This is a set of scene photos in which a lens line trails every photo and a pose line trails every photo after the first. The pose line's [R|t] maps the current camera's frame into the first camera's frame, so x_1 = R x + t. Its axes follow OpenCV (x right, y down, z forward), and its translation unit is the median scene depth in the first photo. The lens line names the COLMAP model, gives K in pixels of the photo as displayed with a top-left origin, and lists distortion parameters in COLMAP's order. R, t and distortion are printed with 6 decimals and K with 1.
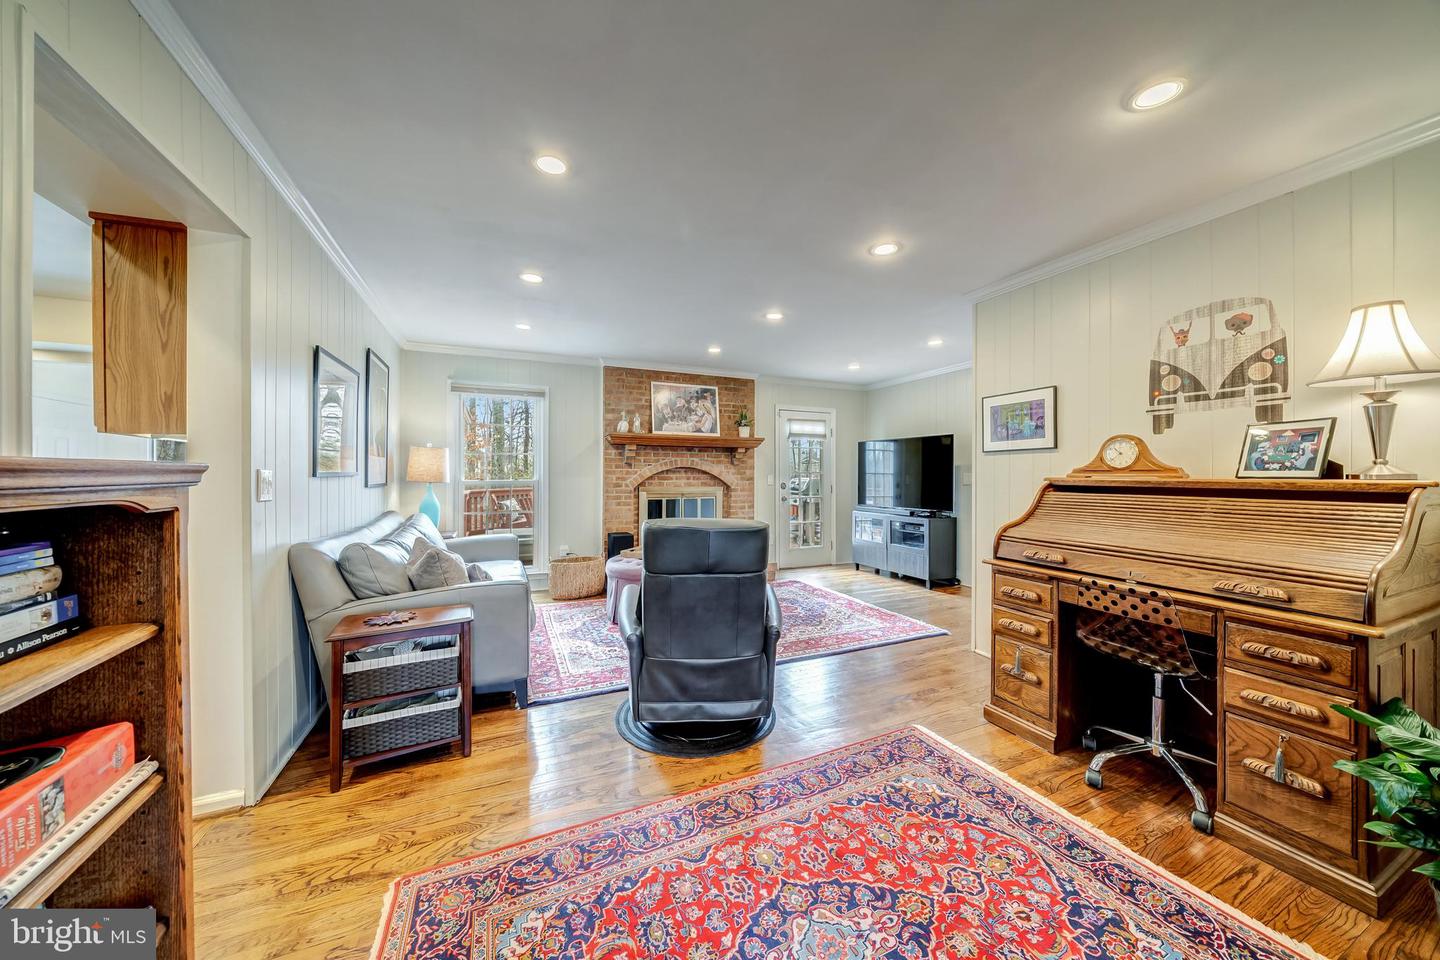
lens RADIAL K [[490.4, 0, 720.5], [0, 490.4, 474.6], [0, 0, 1]] dist [-0.004774, -0.000033]
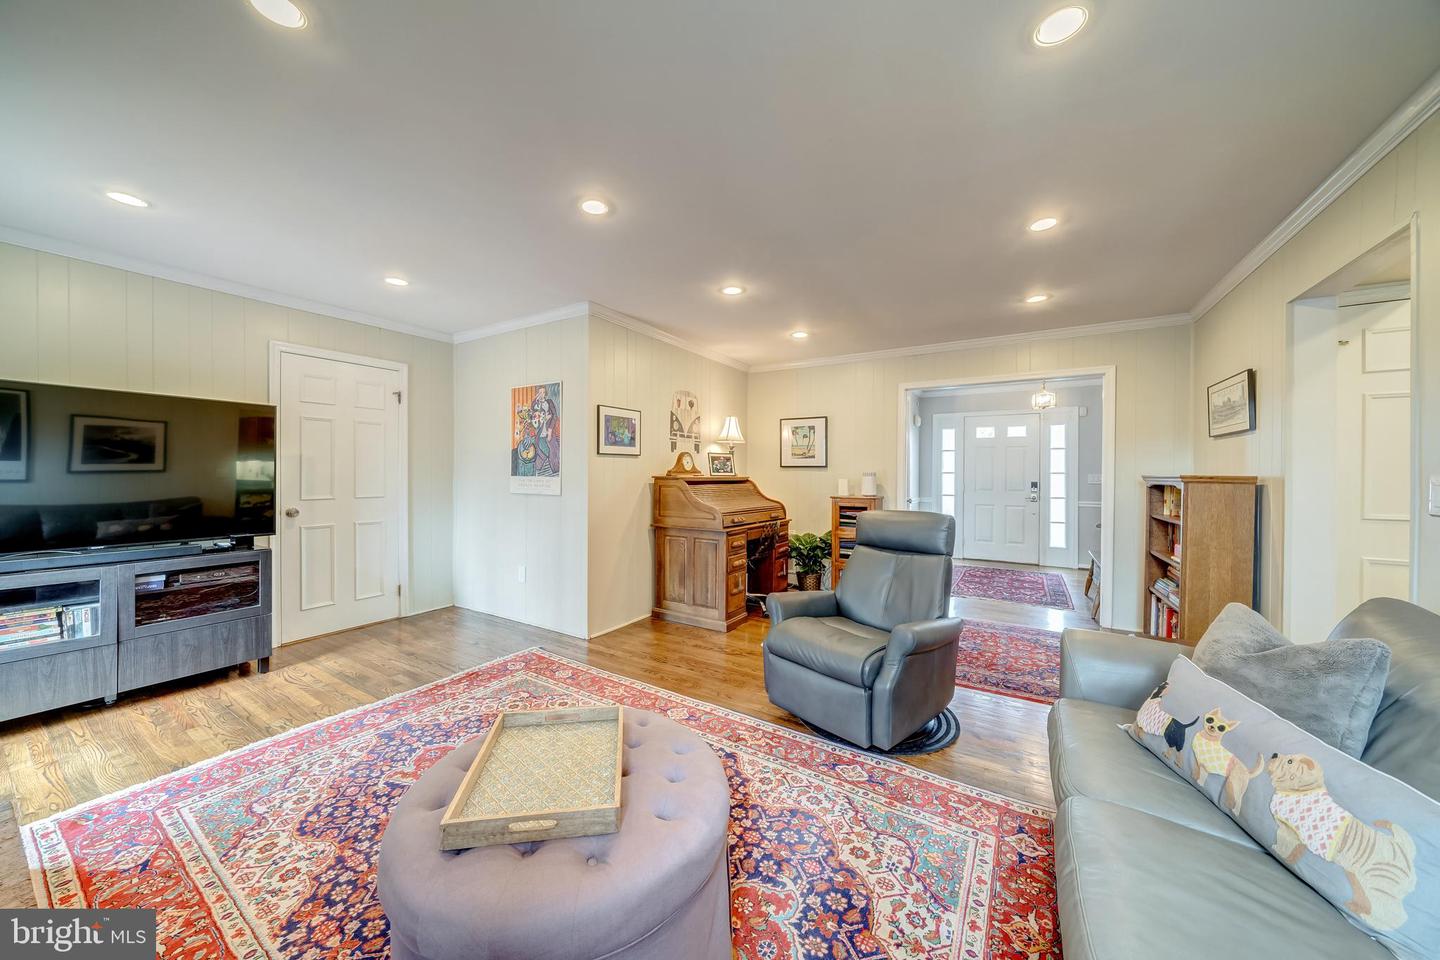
lens RADIAL K [[490.4, 0, 718.8], [0, 490.4, 475.6], [0, 0, 1]] dist [-0.004774, -0.000033]
pose [[-0.555626, -0.009210, 0.831381, -0.603704], [-0.007814, 0.999952, 0.005855, -0.005790], [-0.831395, -0.003243, -0.555672, 1.554163]]
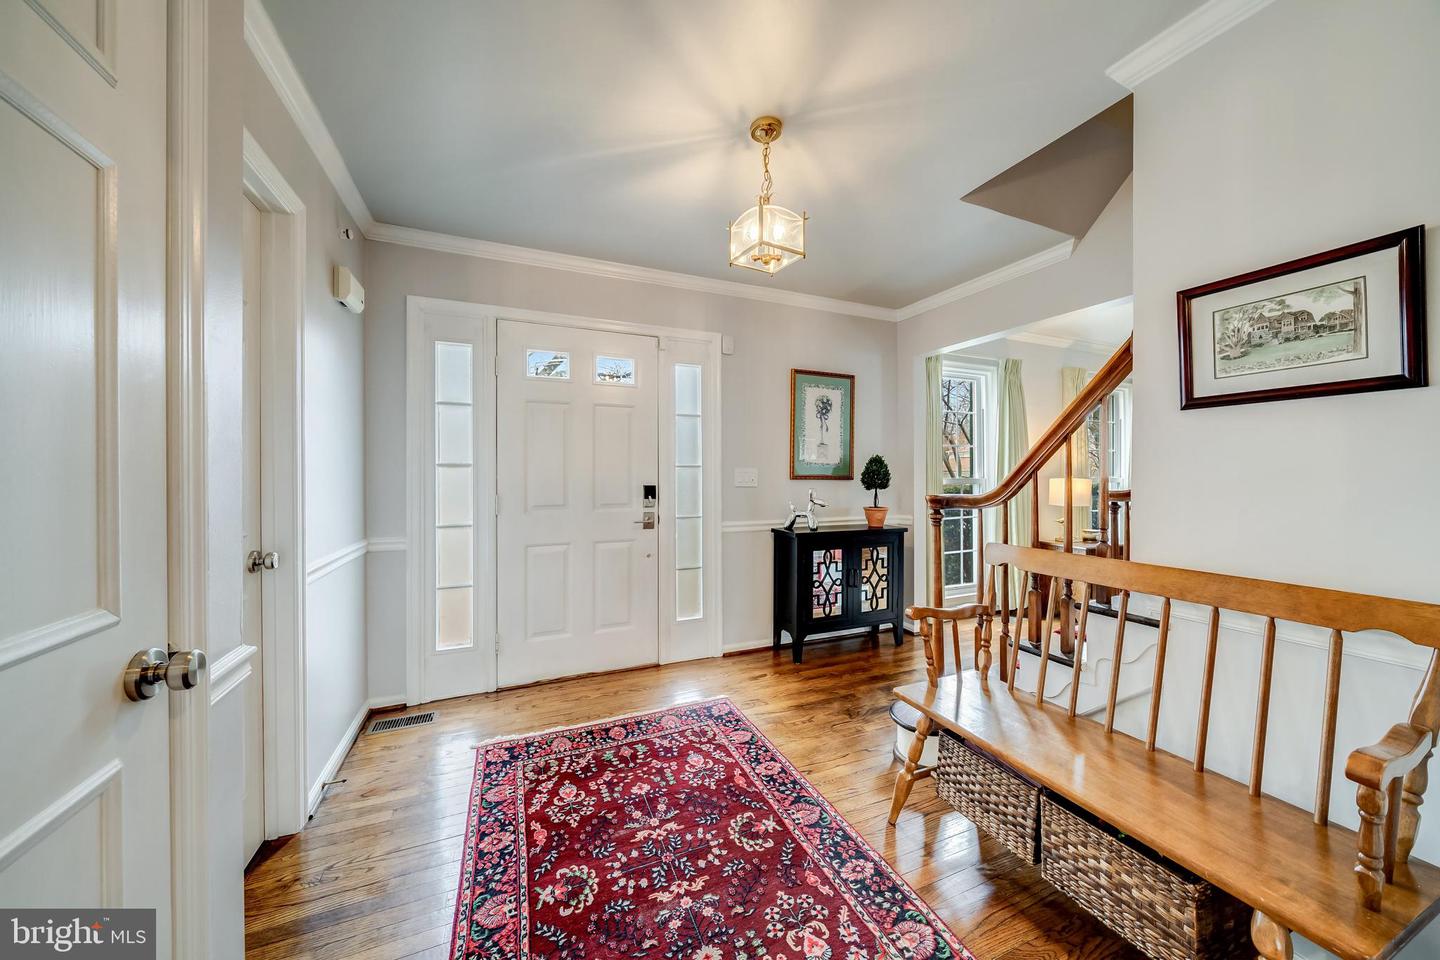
lens RADIAL K [[490.4, 0, 720.0], [0, 490.4, 473.8], [0, 0, 1]] dist [-0.004774, -0.000033]
pose [[-0.999715, -0.002786, 0.023724, 0.289974], [-0.002810, 0.999996, -0.000951, 0.001953], [-0.023721, -0.001018, -0.999718, 0.119915]]
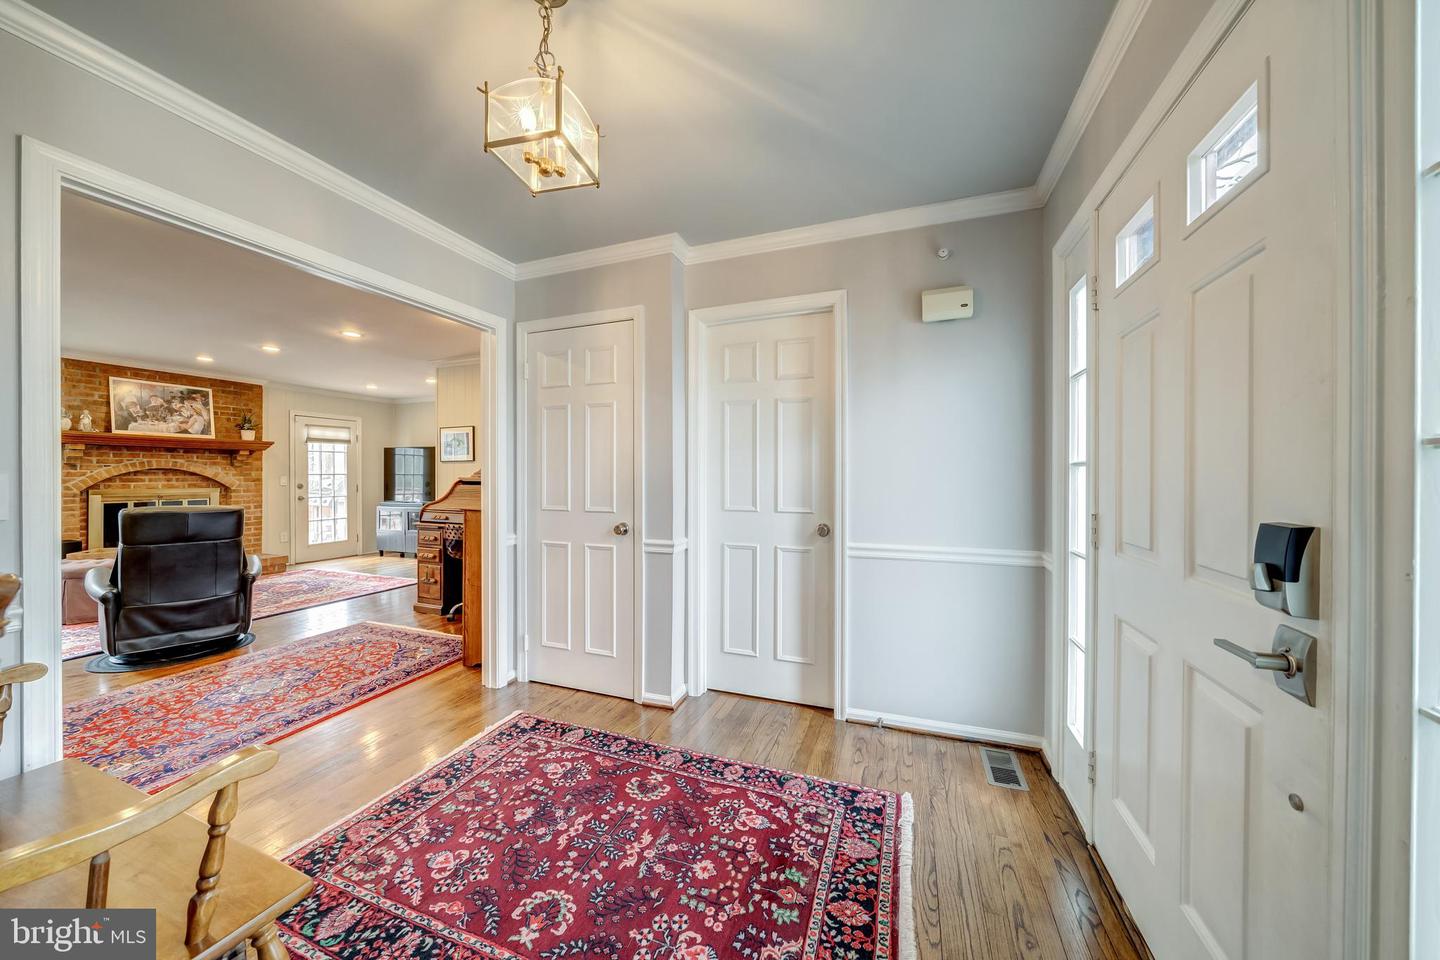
lens RADIAL K [[490.4, 0, 718.5], [0, 490.4, 474.4], [0, 0, 1]] dist [-0.004774, -0.000033]
pose [[0.711893, -0.002005, 0.702285, 0.061229], [0.002449, 0.999997, 0.000372, -0.001993], [-0.702283, 0.001455, 0.711896, -0.880219]]
